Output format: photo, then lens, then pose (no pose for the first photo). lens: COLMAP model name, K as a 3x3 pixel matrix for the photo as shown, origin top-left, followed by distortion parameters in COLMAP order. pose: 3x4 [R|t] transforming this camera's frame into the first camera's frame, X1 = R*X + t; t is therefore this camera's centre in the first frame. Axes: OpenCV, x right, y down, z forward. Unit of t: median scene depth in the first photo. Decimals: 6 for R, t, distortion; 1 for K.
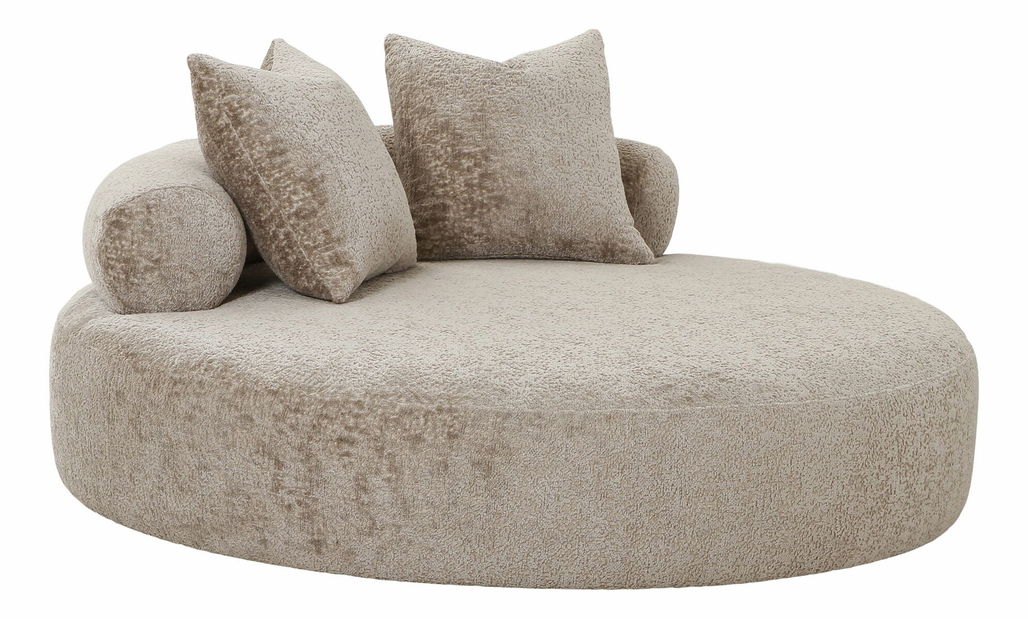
lens RADIAL K [[3085.7, 0, 512.9], [0, 3085.7, 308.2], [0, 0, 1]] dist [-0.149680, 0.000000]
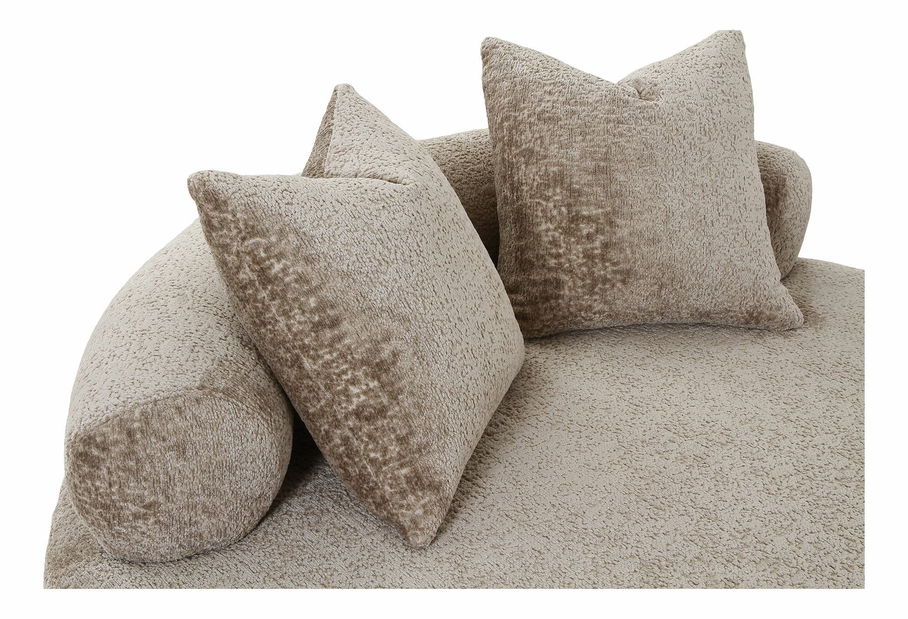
lens RADIAL K [[1313.7, 0, 454.7], [0, 1313.7, 309.8], [0, 0, 1]] dist [-0.062827, 0.000000]
pose [[0.998268, 0.005464, -0.058571, -0.028880], [0.011435, 0.958660, 0.284326, -0.123566], [0.057703, -0.284503, 0.956937, 0.665578]]
